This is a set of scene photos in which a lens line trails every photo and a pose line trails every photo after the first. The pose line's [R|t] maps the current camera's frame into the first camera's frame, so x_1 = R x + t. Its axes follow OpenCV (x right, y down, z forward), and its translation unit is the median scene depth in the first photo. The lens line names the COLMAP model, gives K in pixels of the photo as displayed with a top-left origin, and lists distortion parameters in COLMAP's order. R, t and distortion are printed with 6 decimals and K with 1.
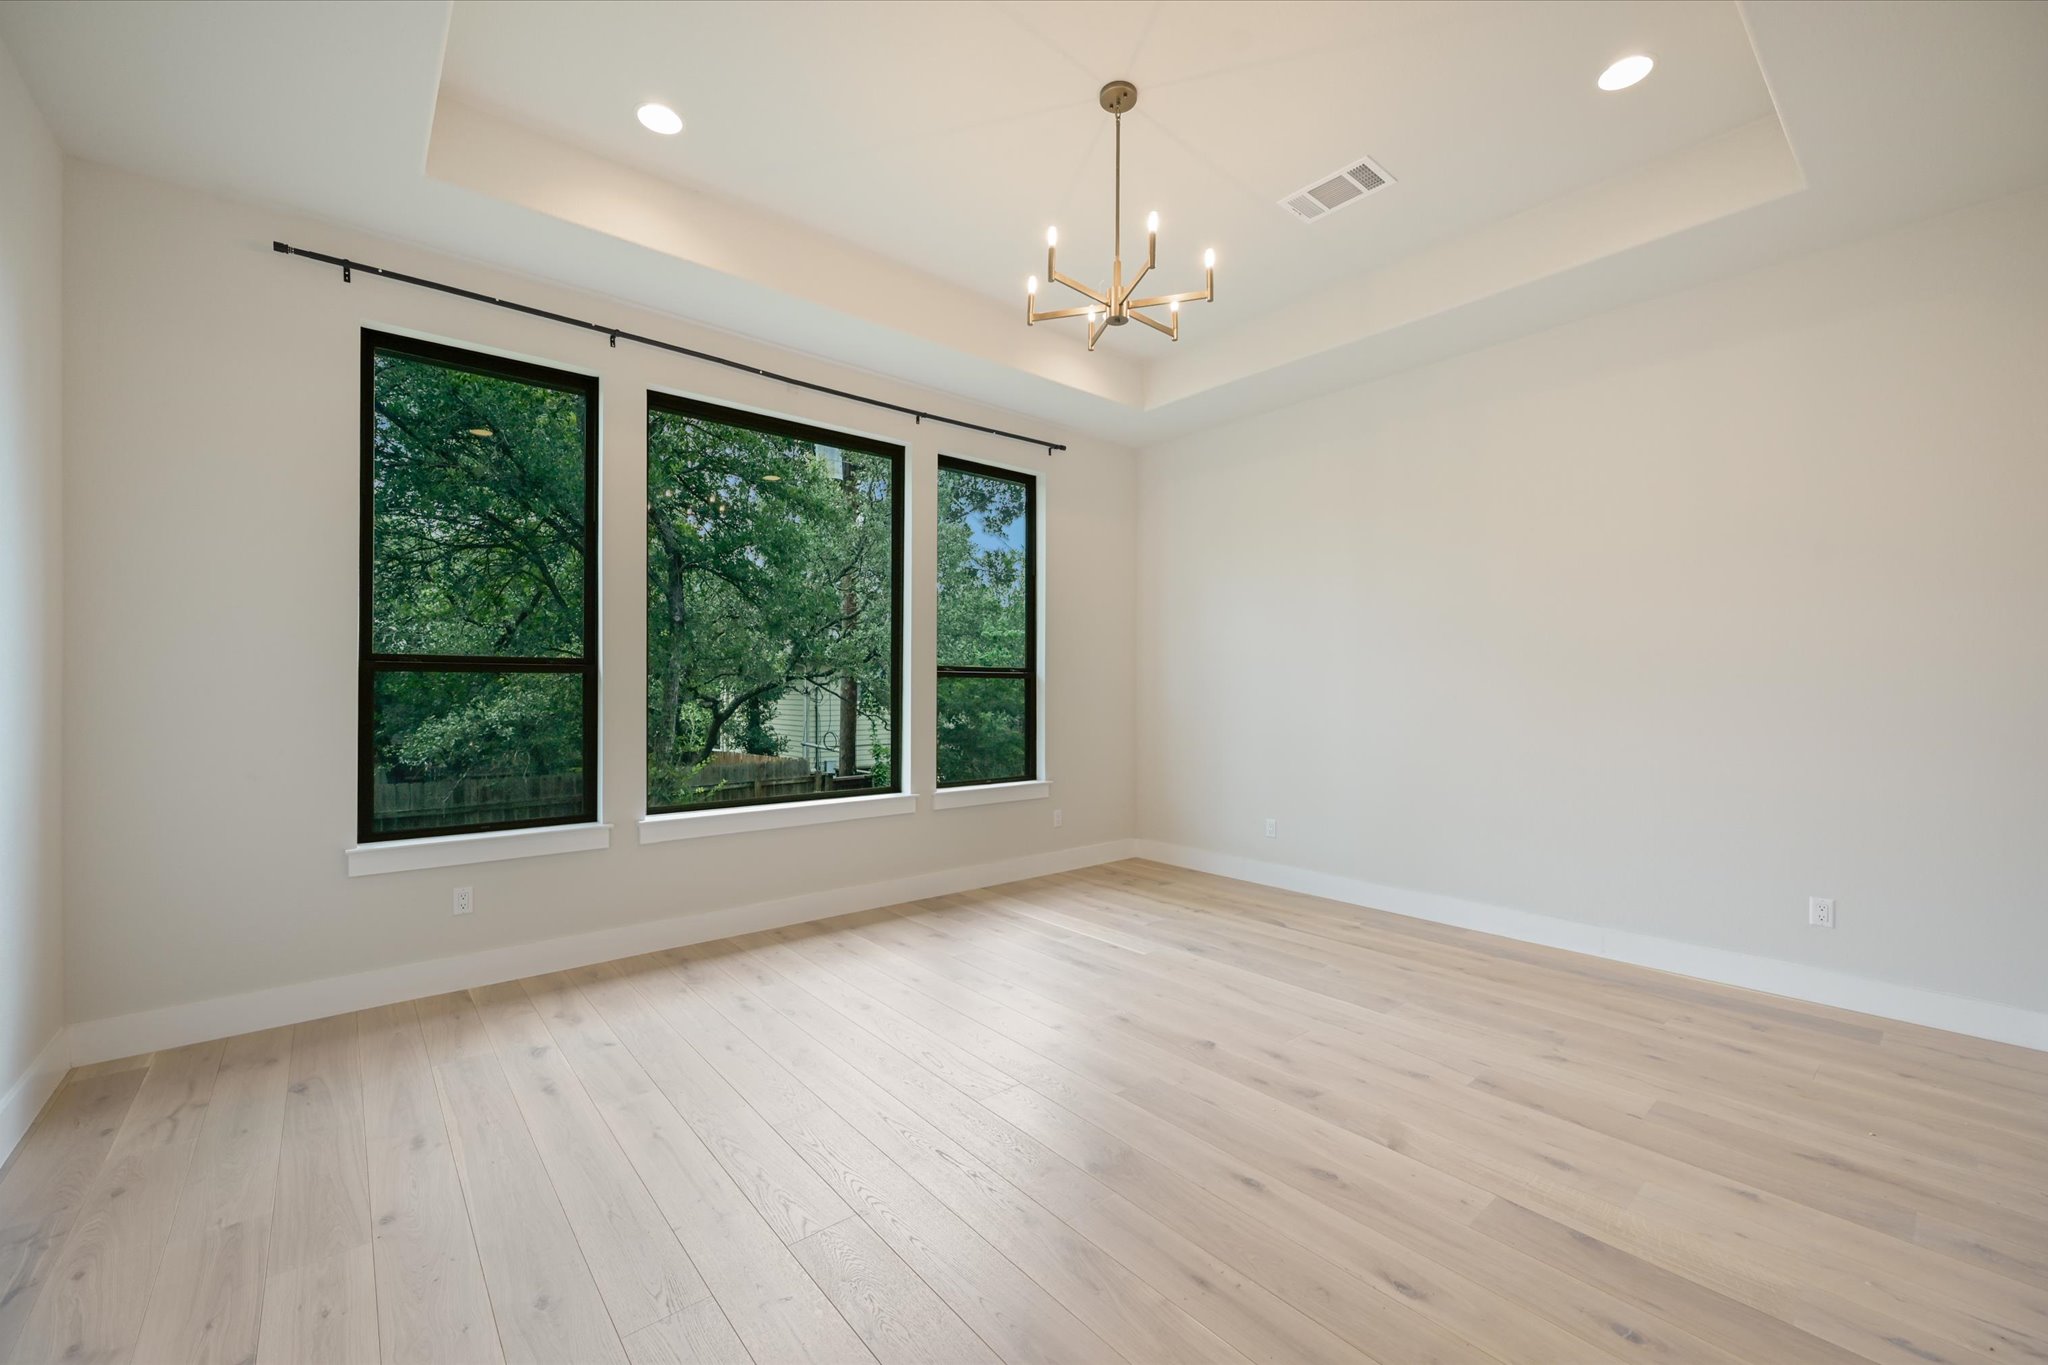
lens RADIAL K [[819.8, 0, 1018.5], [0, 819.8, 690.7], [0, 0, 1]] dist [-0.002238, -0.000124]
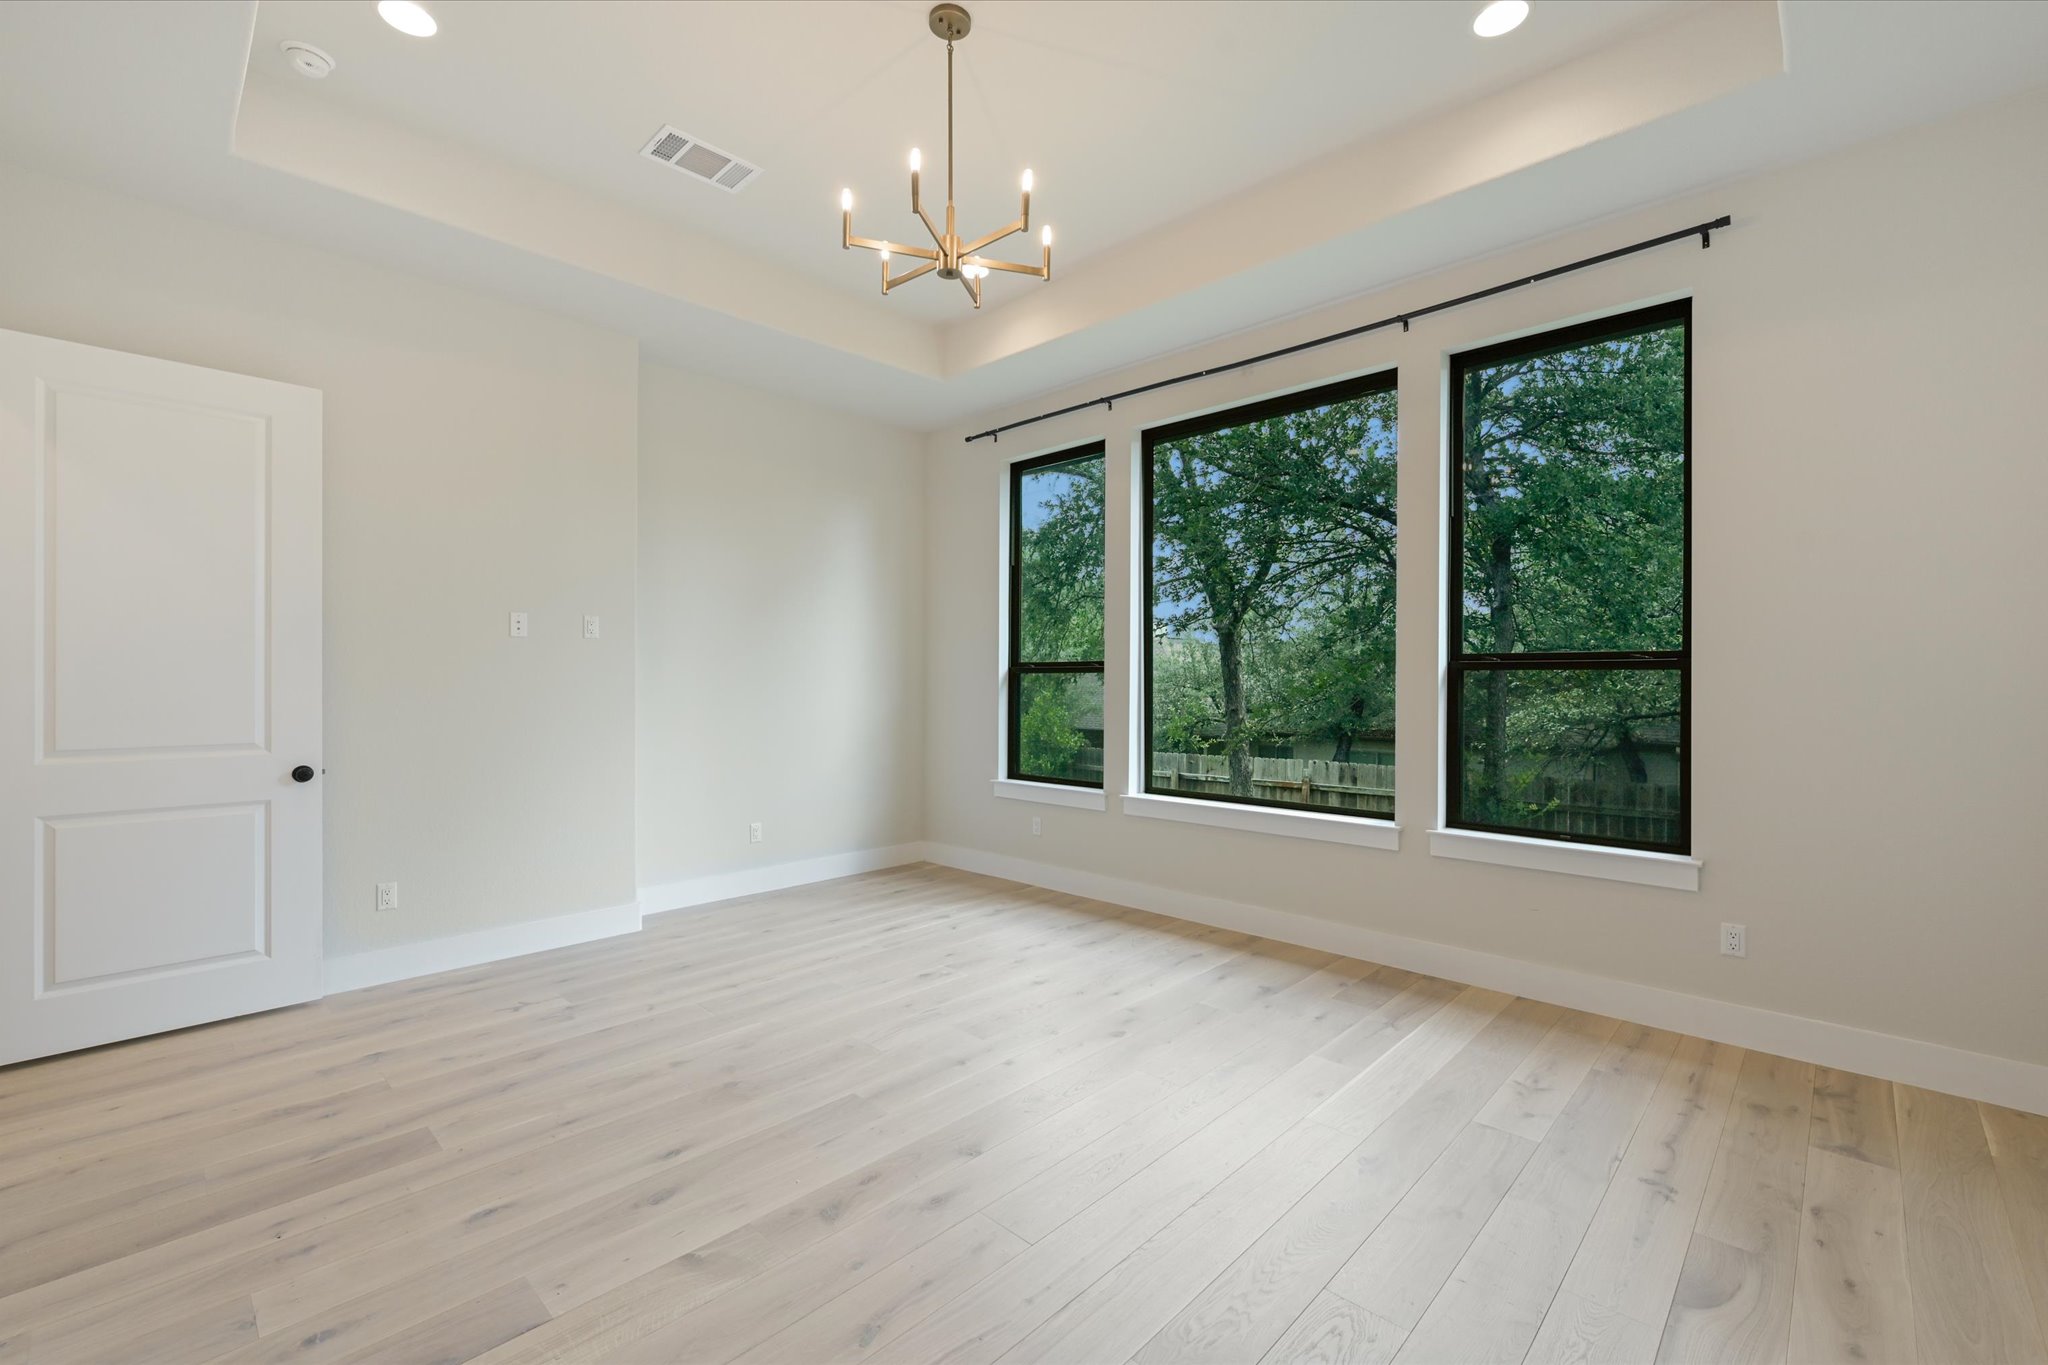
lens RADIAL K [[857.6, 0, 1024.0], [0, 857.6, 682.5], [0, 0, 1]] dist [-0.000108, -0.000041]
pose [[0.104733, 0.001913, -0.994499, 0.745791], [-0.004901, 0.999987, 0.001407, -0.006394], [0.994488, 0.004726, 0.104741, 0.694002]]
